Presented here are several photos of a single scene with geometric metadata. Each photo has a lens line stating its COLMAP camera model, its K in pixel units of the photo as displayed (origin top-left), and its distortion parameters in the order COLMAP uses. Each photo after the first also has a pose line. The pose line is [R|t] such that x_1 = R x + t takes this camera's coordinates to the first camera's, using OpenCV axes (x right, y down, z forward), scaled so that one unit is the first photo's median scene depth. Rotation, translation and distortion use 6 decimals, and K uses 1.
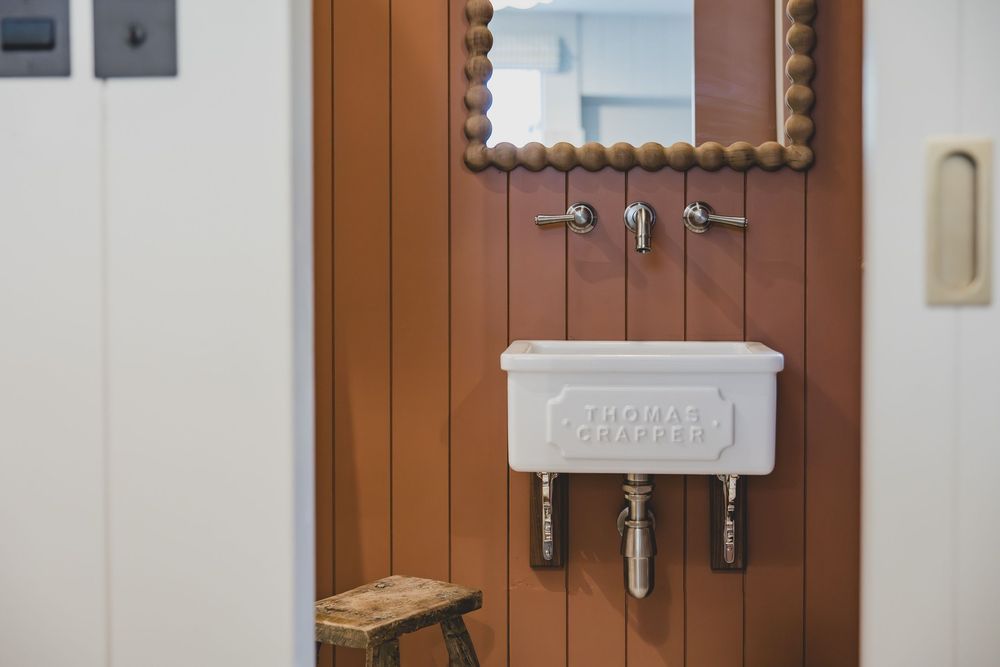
lens RADIAL K [[1437.5, 0, 500.3], [0, 1437.5, 332.7], [0, 0, 1]] dist [-0.041748, 0.000000]
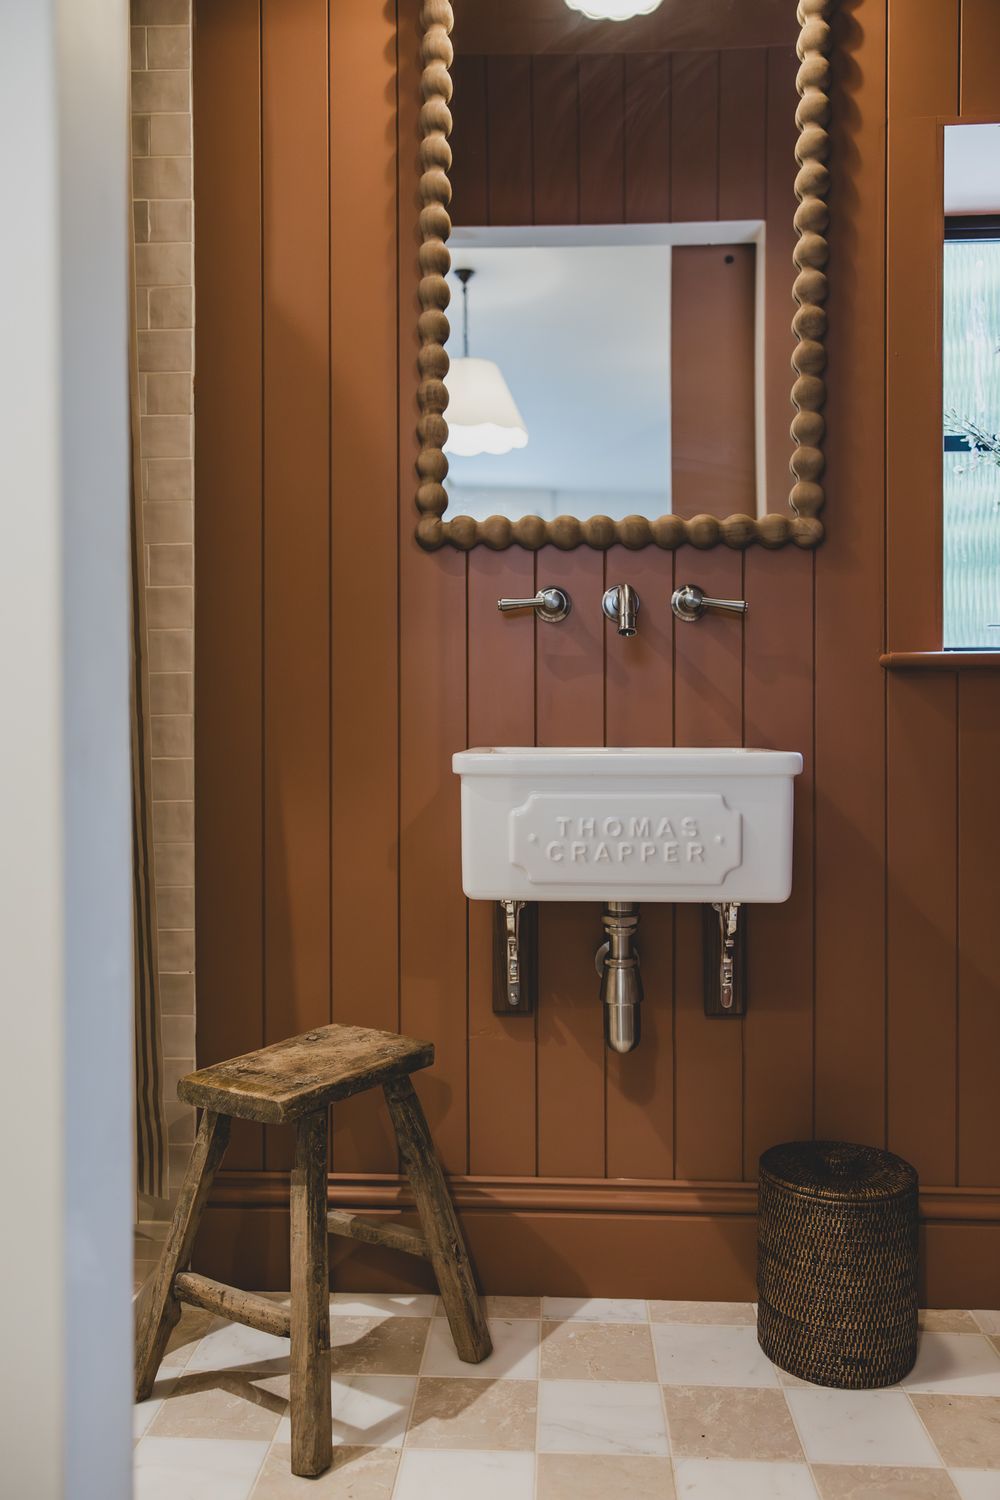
lens RADIAL K [[1349.7, 0, 500.7], [0, 1349.7, 750.6], [0, 0, 1]] dist [-0.005568, -0.016121]
pose [[0.999865, -0.000455, 0.016418, 0.012589], [0.000738, 0.999852, -0.017196, 0.021962], [-0.016407, 0.017206, 0.999717, 0.202182]]
